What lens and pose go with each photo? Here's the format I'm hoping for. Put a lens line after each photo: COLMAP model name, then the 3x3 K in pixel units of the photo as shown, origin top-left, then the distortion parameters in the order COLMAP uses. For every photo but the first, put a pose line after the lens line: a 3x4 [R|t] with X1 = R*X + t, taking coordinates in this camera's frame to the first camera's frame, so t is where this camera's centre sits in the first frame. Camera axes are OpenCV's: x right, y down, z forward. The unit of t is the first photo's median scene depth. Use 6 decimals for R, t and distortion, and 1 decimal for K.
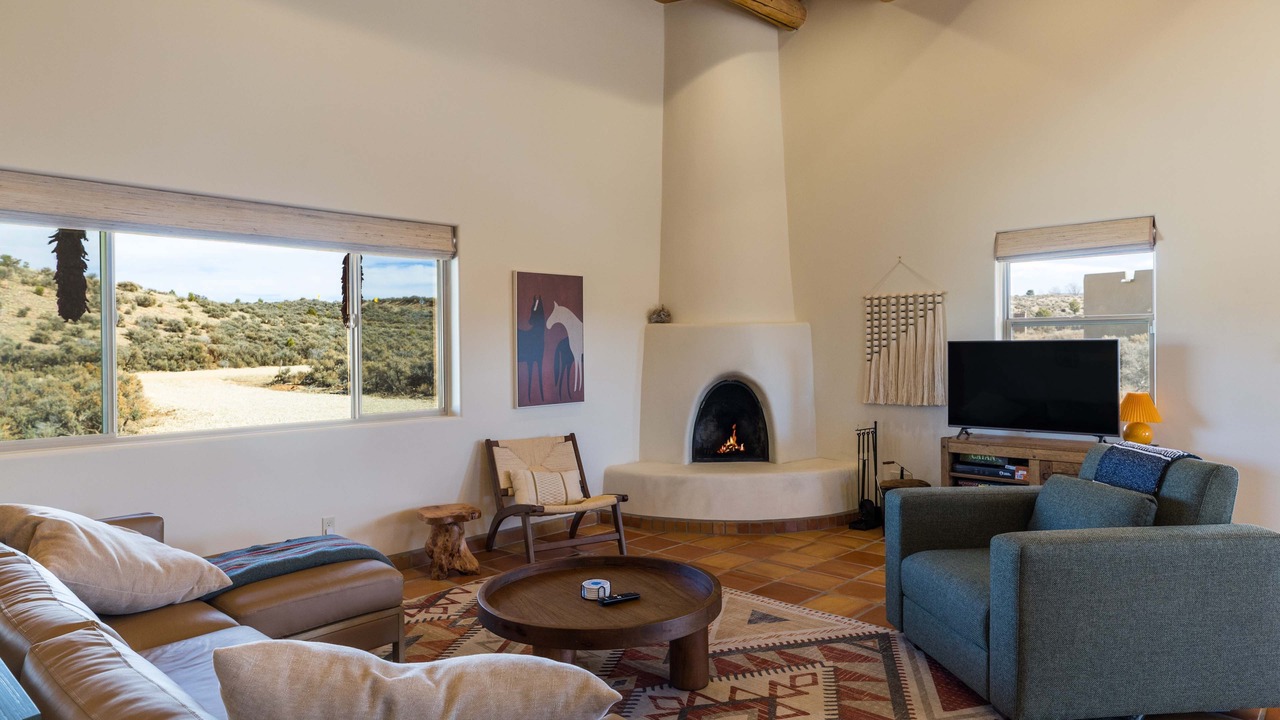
lens RADIAL K [[774.1, 0, 649.4], [0, 774.1, 351.8], [0, 0, 1]] dist [0.001682, 0.002343]
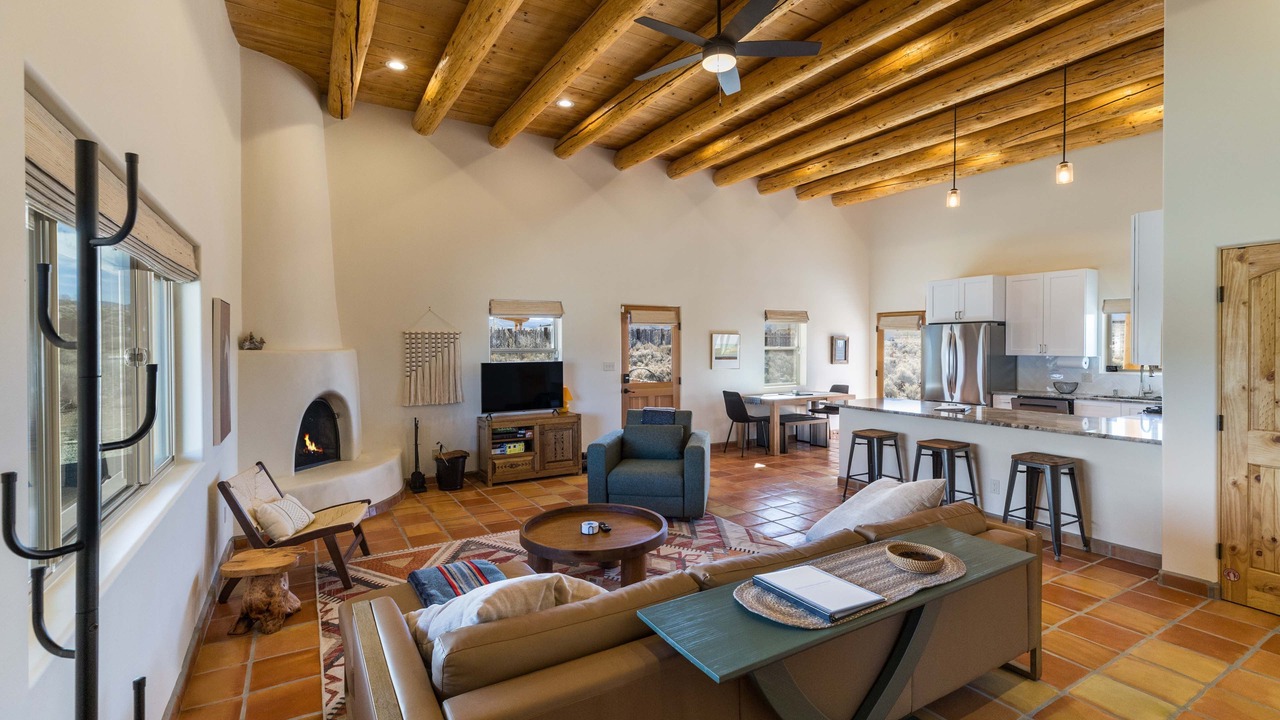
lens RADIAL K [[576.1, 0, 639.3], [0, 576.1, 355.0], [0, 0, 1]] dist [0.010867, 0.000111]
pose [[0.285002, -0.011049, 0.958463, -0.653547], [0.004095, 0.999938, 0.010309, -0.039498], [-0.958518, 0.000986, 0.285029, 0.293985]]
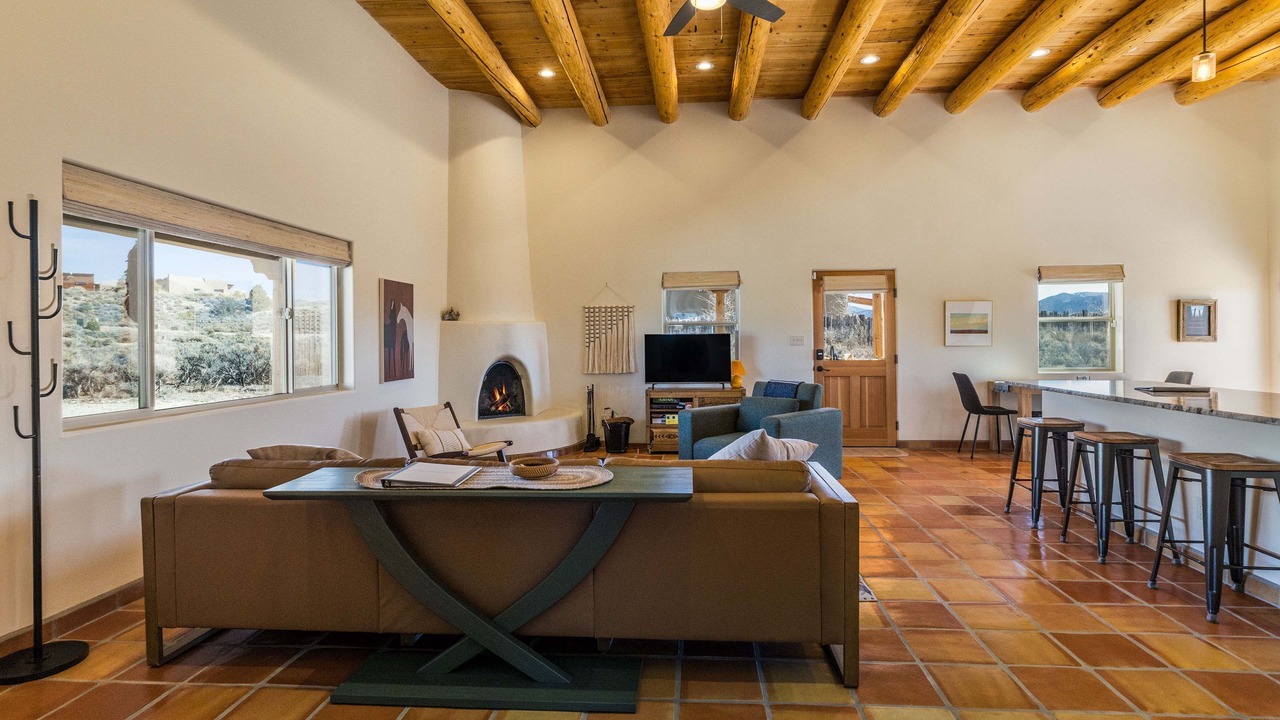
lens RADIAL K [[631.1, 0, 648.1], [0, 631.1, 341.8], [0, 0, 1]] dist [-0.020273, 0.000674]
pose [[0.789149, -0.000146, 0.614202, -0.435669], [0.005963, 0.999955, -0.007423, 0.012298], [-0.614173, 0.009520, 0.789114, -0.106461]]
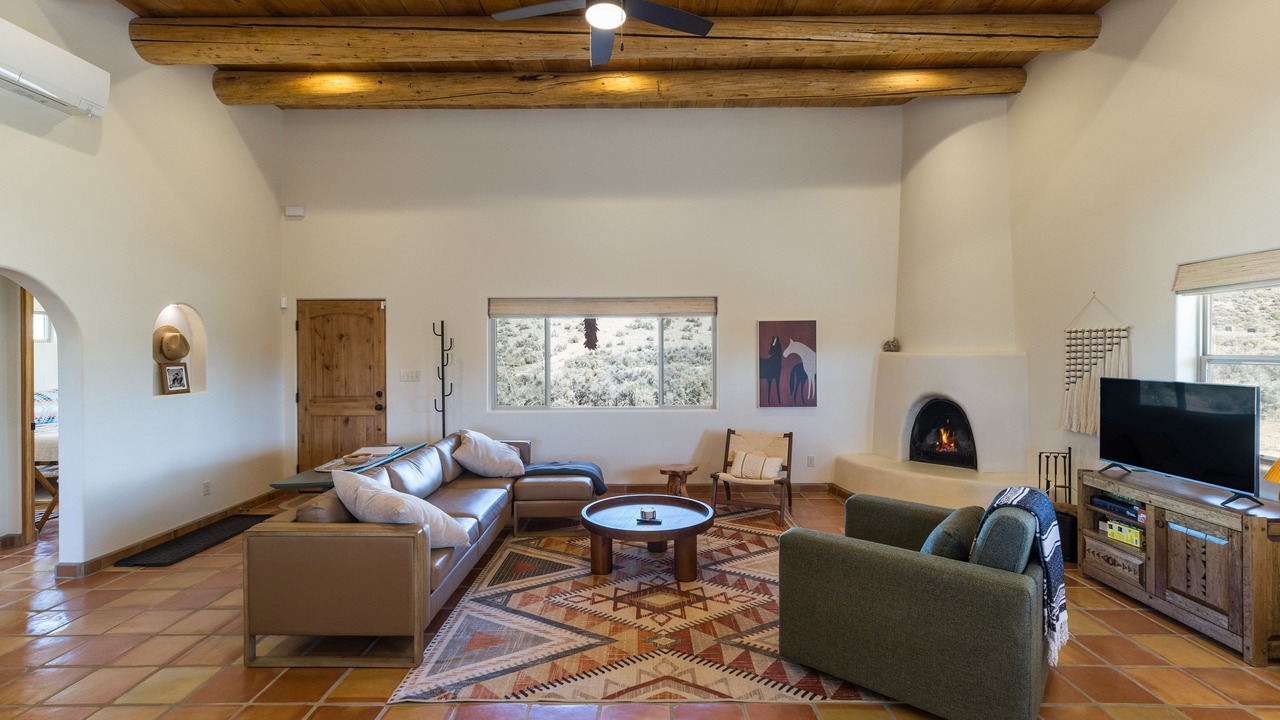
lens RADIAL K [[576.1, 0, 651.3], [0, 576.1, 351.7], [0, 0, 1]] dist [0.010867, 0.000111]
pose [[0.683297, 0.009916, -0.730074, 0.497779], [-0.005713, 0.999950, 0.008235, -0.046627], [0.730119, -0.001455, 0.683319, 0.032916]]
